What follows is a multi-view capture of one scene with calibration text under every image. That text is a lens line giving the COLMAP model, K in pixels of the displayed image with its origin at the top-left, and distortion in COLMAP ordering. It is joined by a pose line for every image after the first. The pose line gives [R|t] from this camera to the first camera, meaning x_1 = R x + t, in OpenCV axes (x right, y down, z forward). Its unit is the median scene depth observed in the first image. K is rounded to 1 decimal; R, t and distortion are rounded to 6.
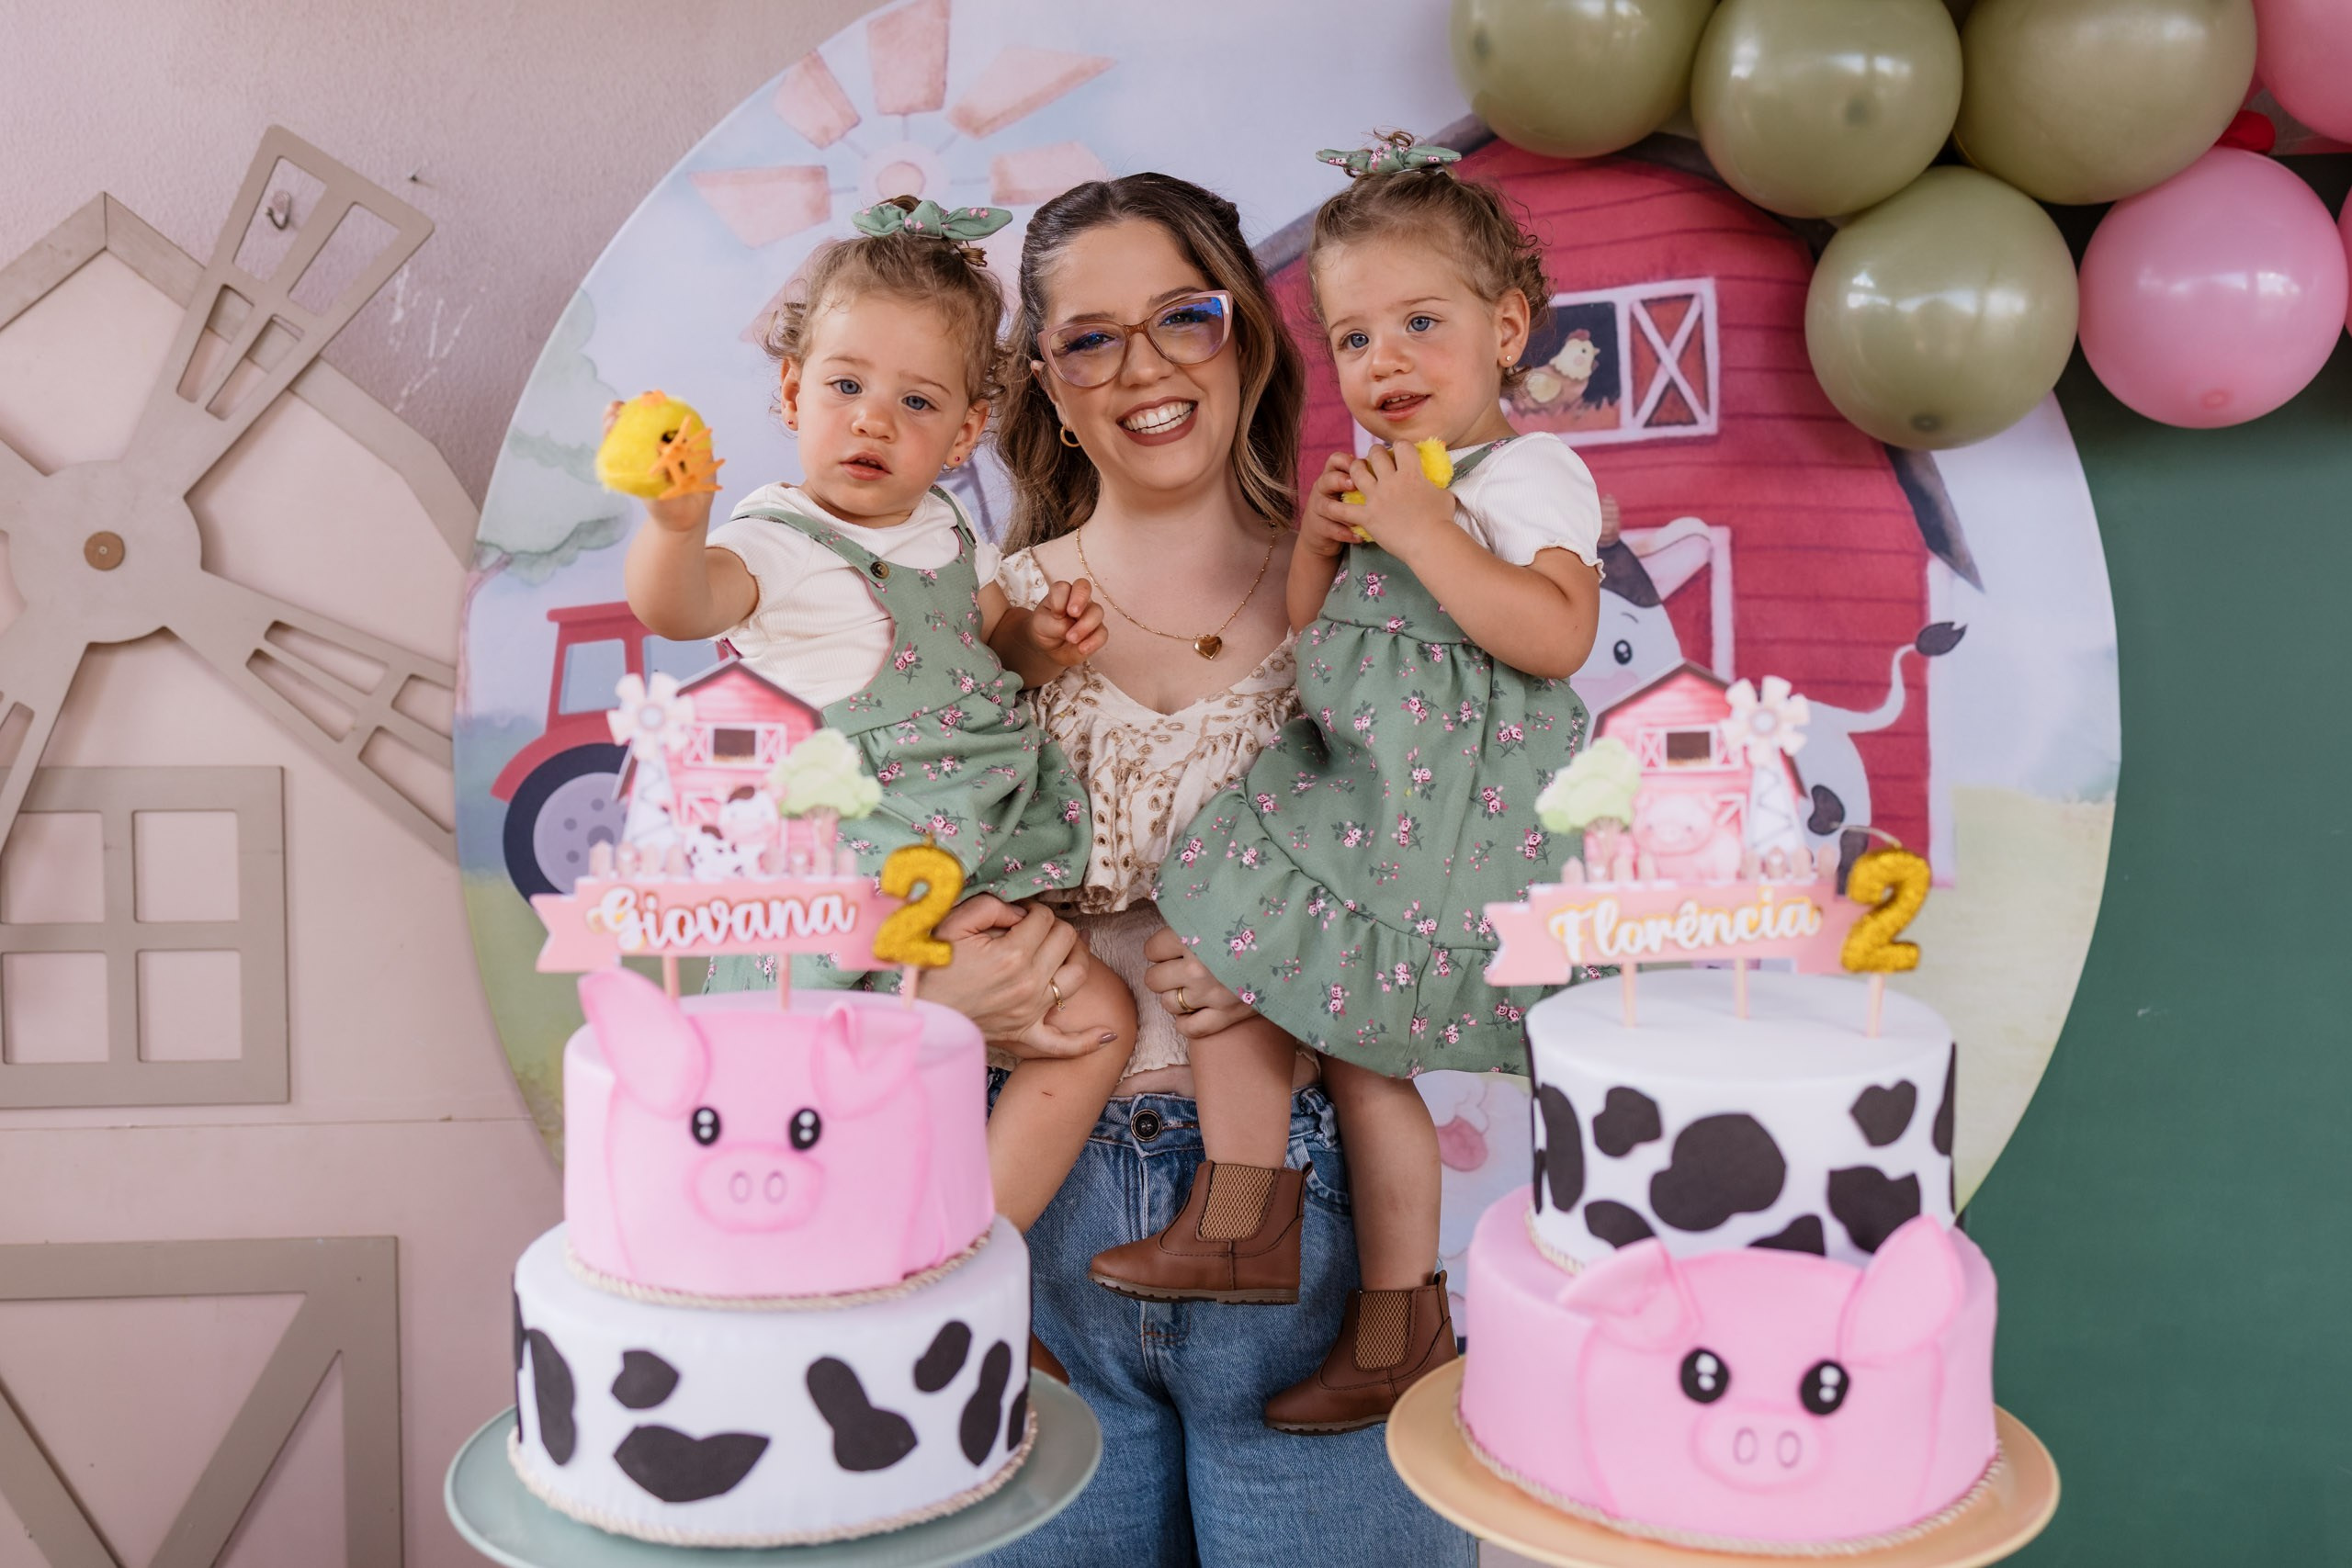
lens RADIAL K [[2390.7, 0, 1180.3], [0, 2390.7, 765.8], [0, 0, 1]] dist [0.025961, 0.013974]
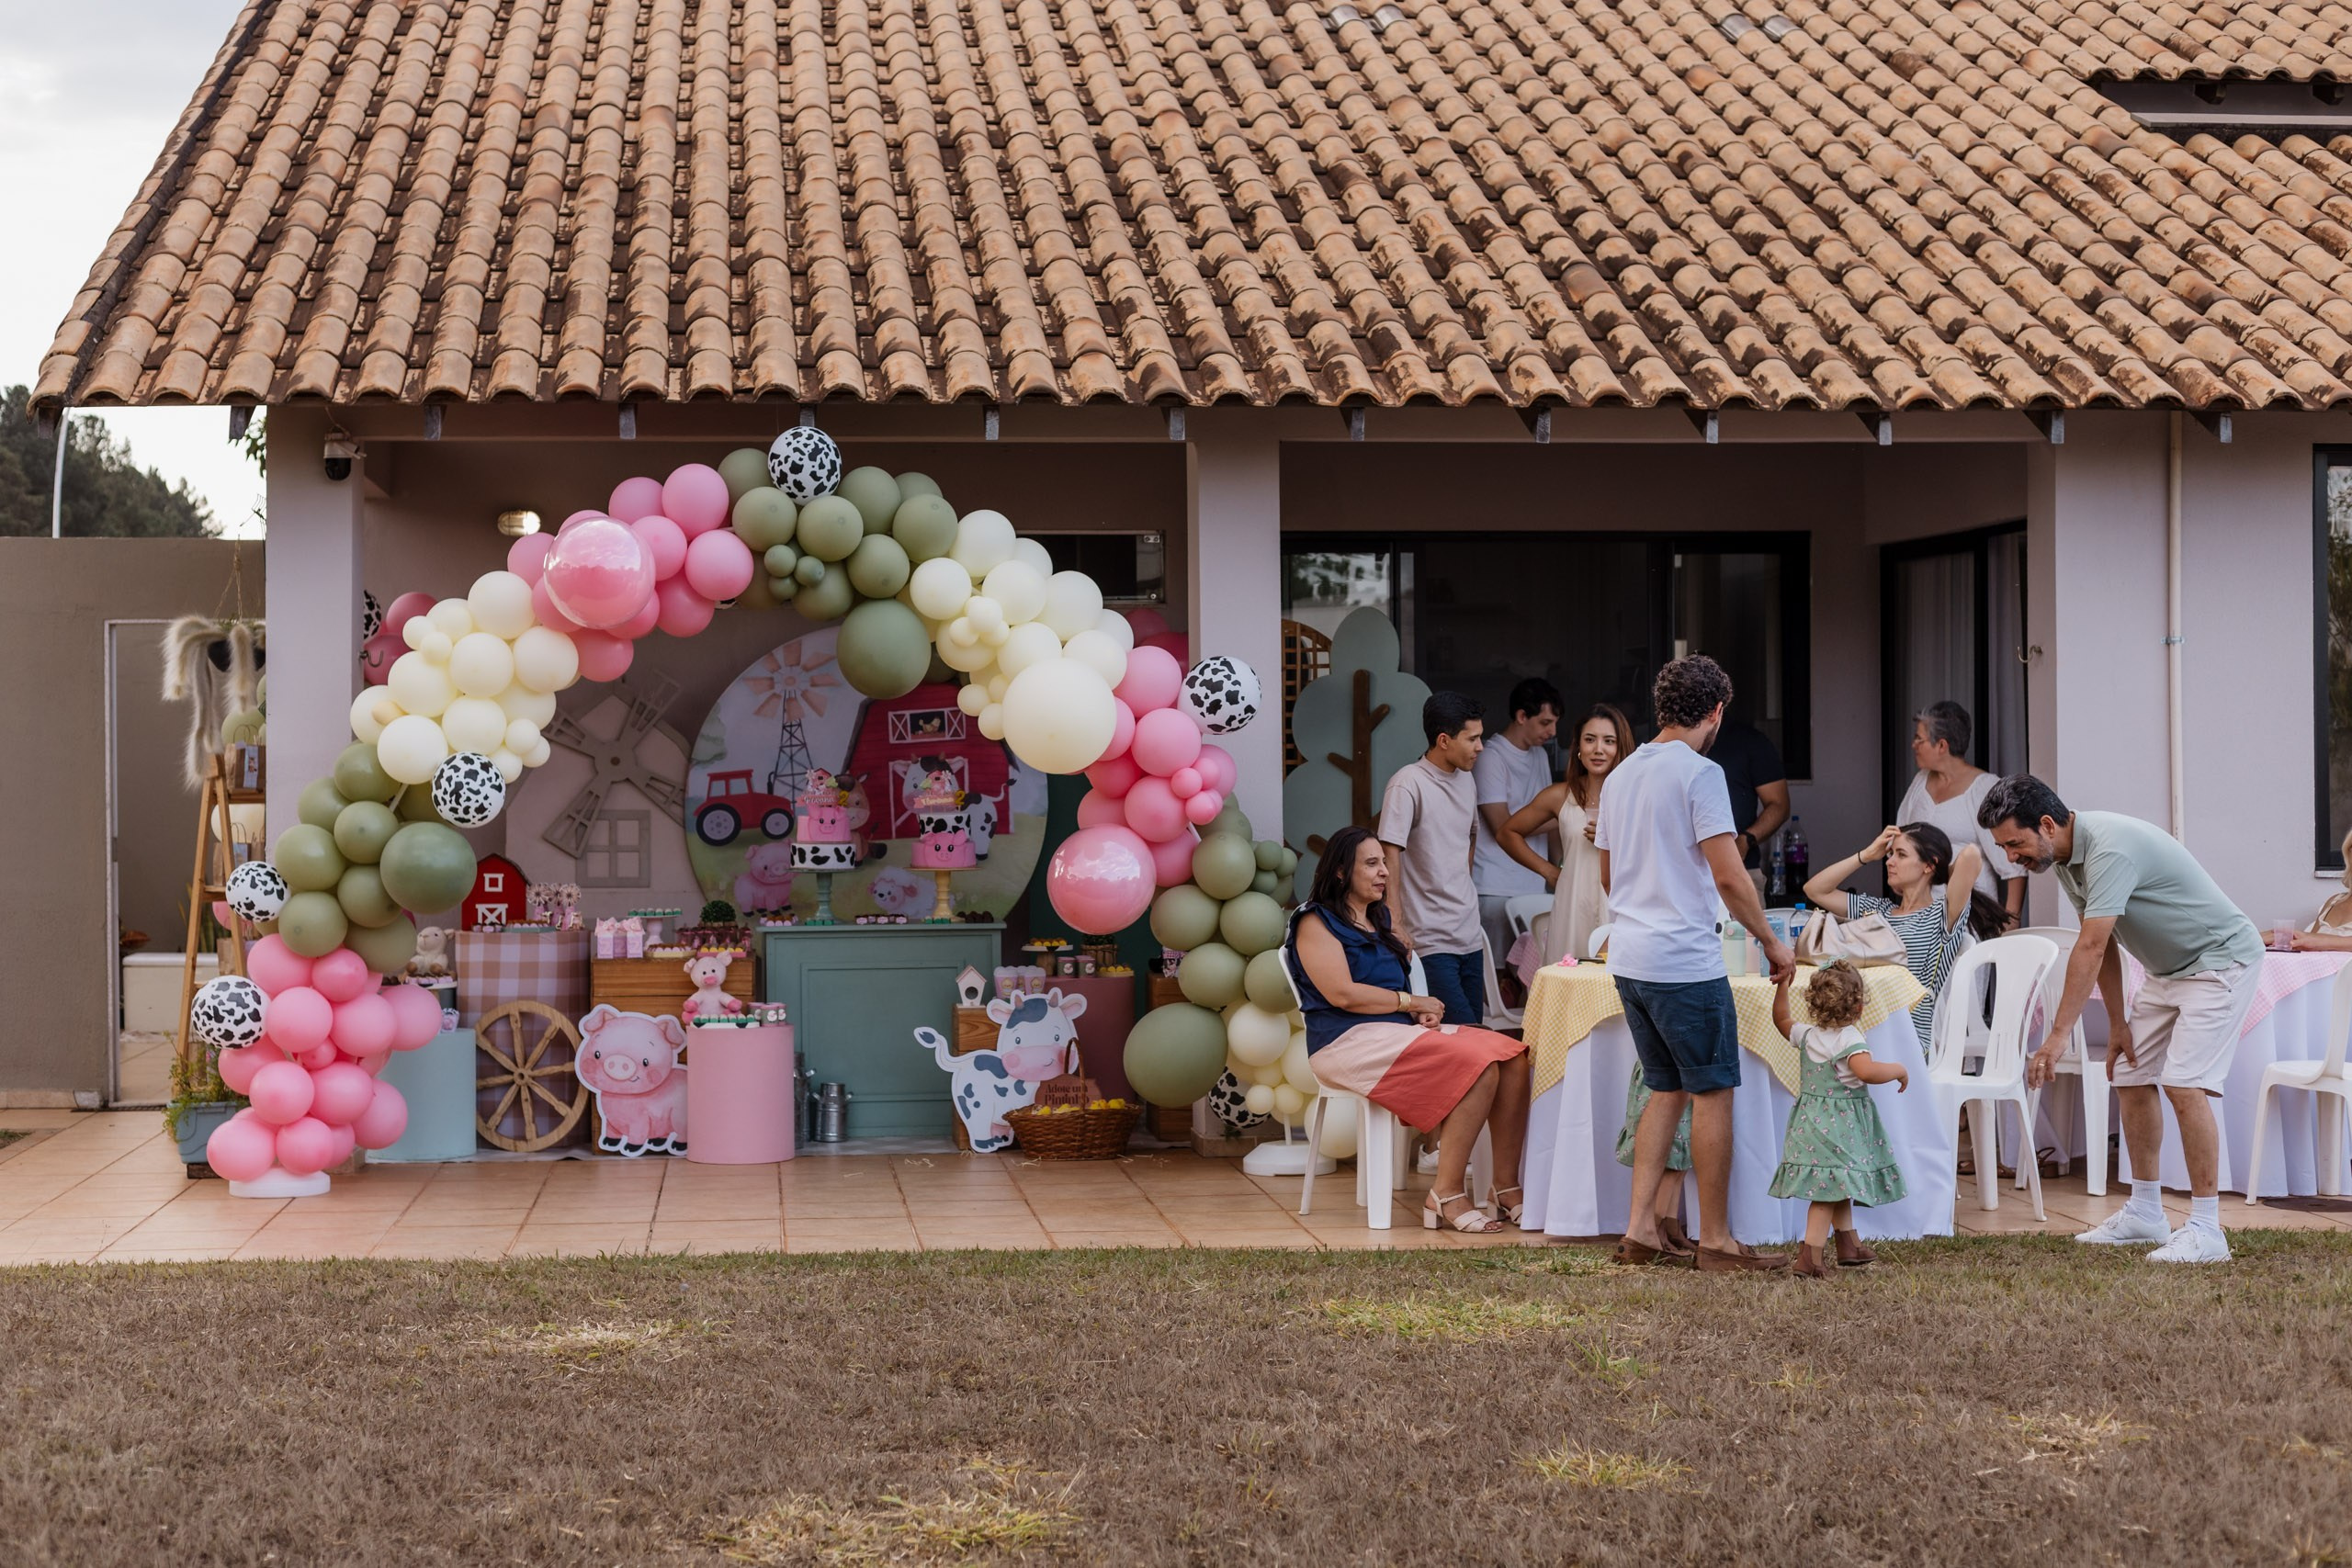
lens RADIAL K [[2390.7, 0, 1180.3], [0, 2390.7, 765.8], [0, 0, 1]] dist [0.025961, 0.013974]
pose [[0.975250, 0.005774, 0.221028, -0.795021], [0.019949, 0.993284, -0.113969, 0.902714], [-0.220202, 0.115557, 0.968585, -7.184643]]
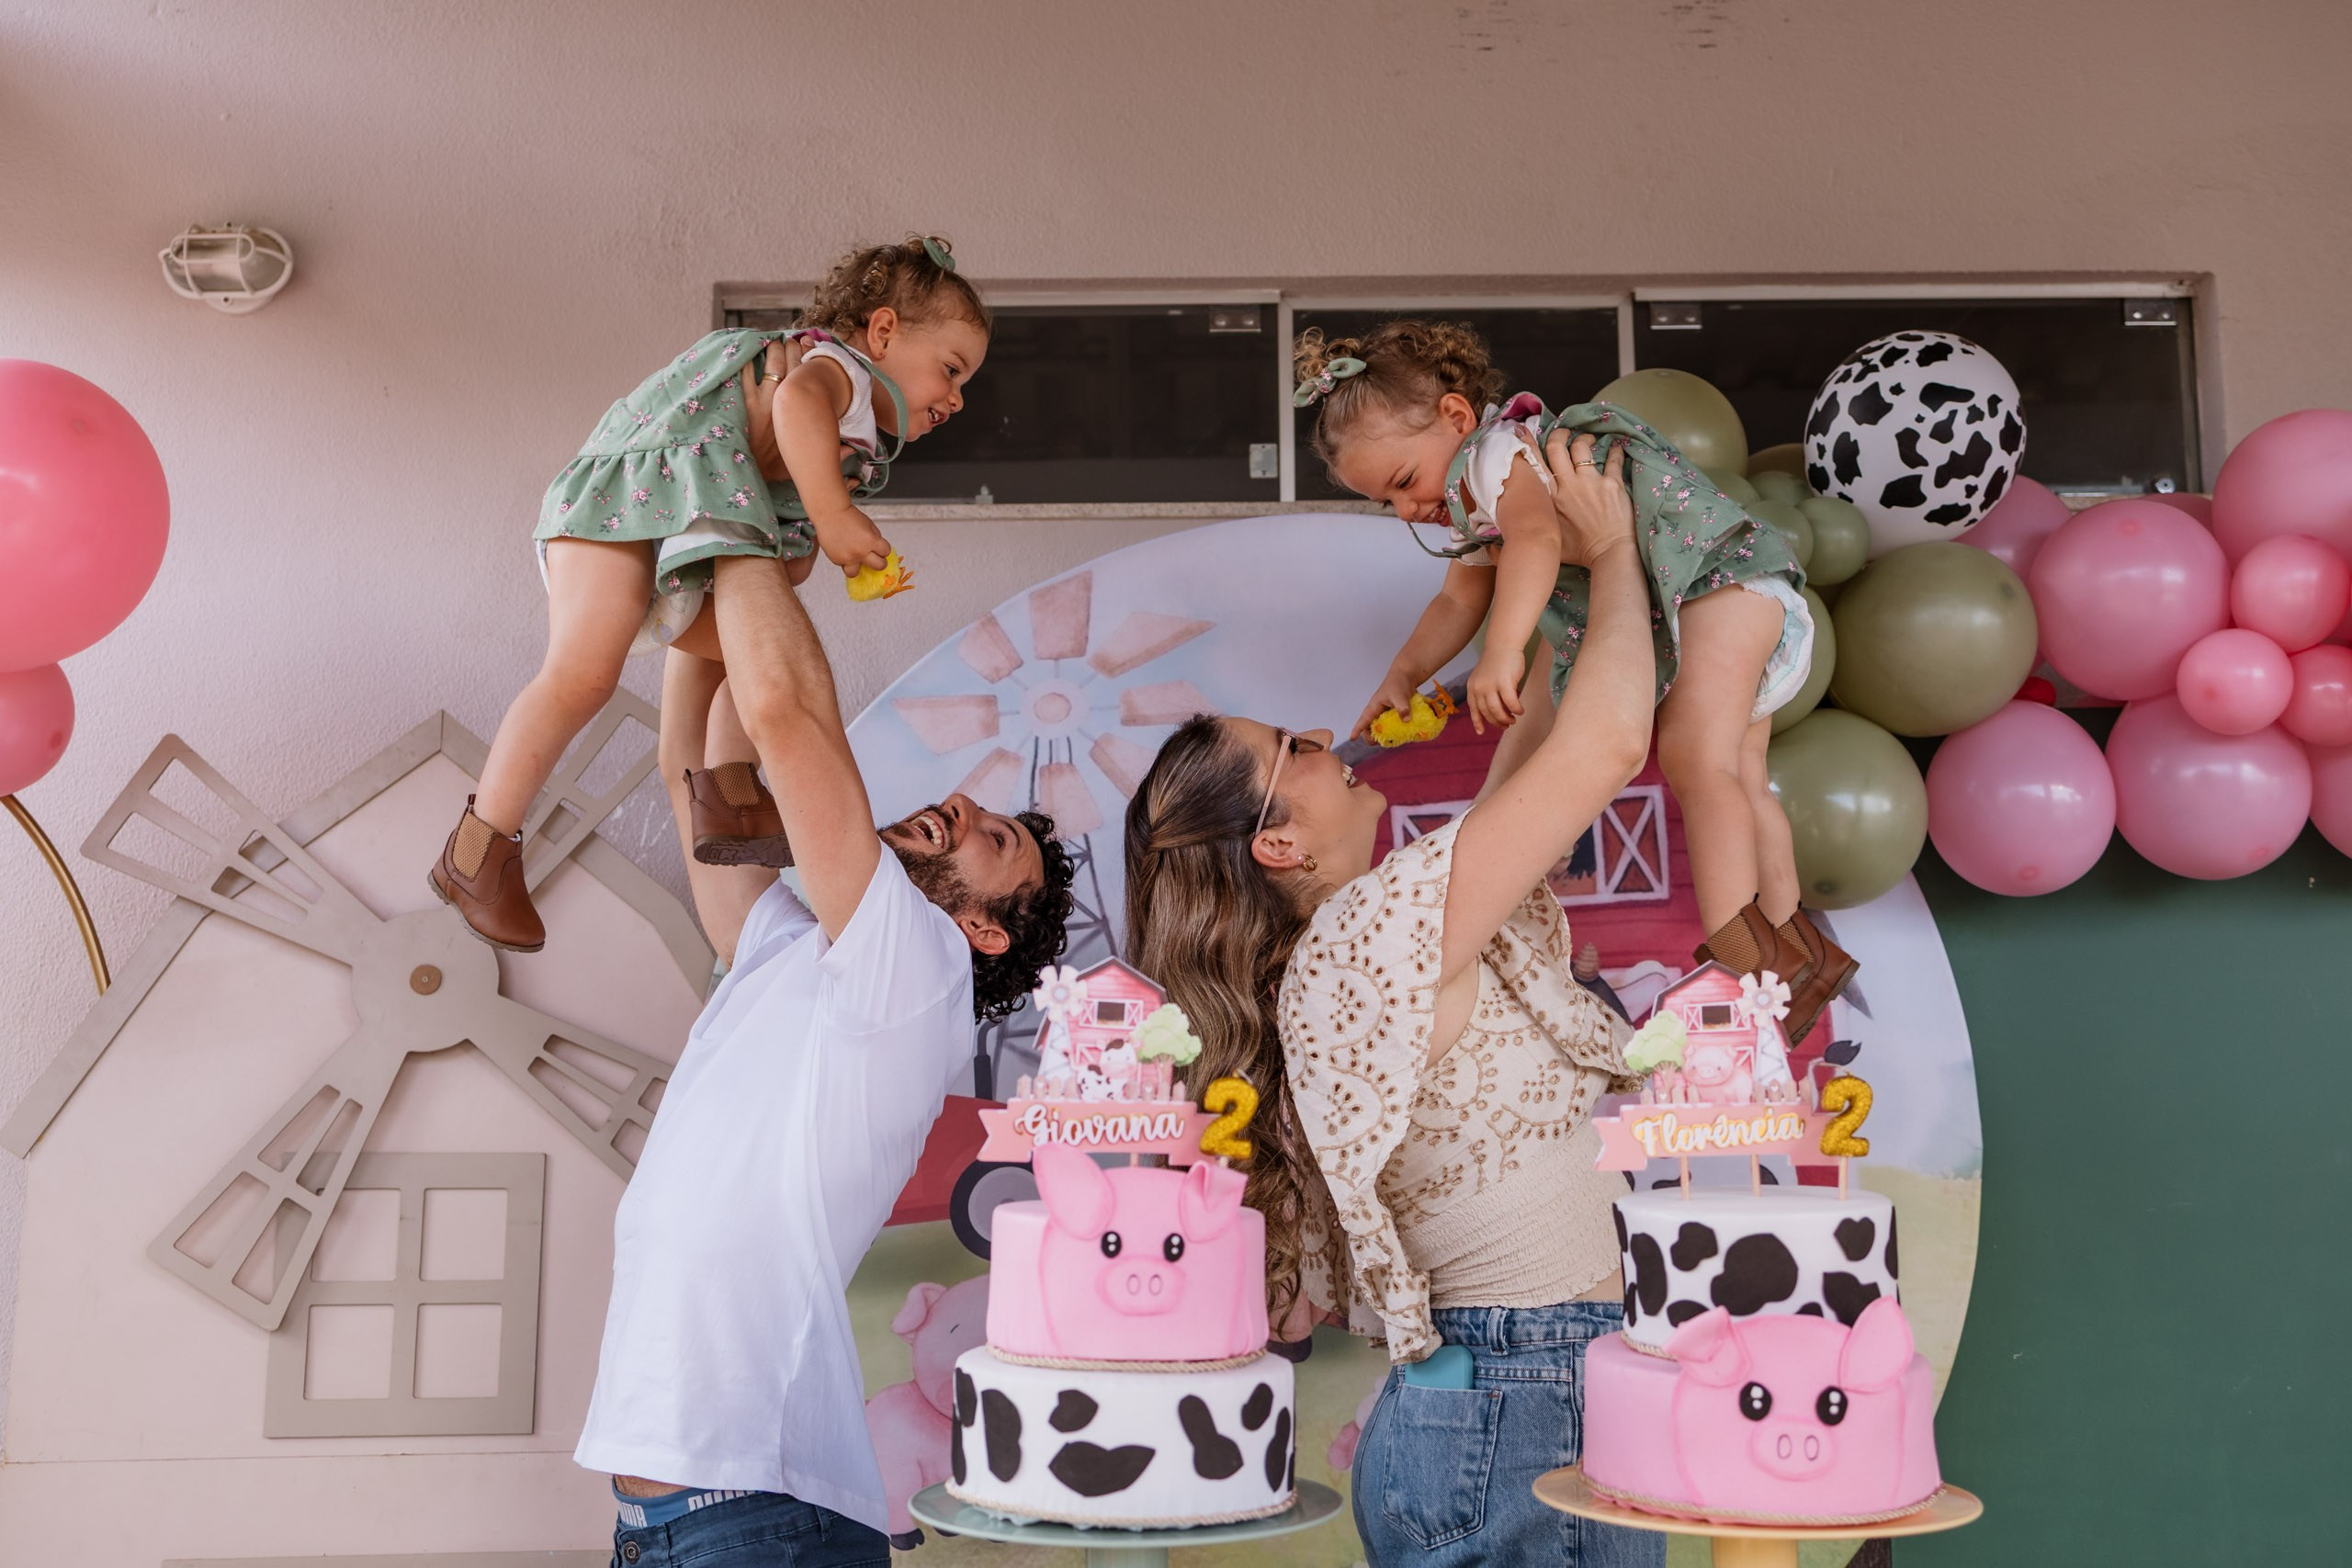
lens RADIAL K [[2390.7, 0, 1180.3], [0, 2390.7, 765.8], [0, 0, 1]] dist [0.025961, 0.013974]
pose [[0.998460, 0.013148, 0.053900, -0.228631], [0.000274, 0.970337, -0.241755, 0.212957], [-0.055480, 0.241397, 0.968839, -0.555211]]
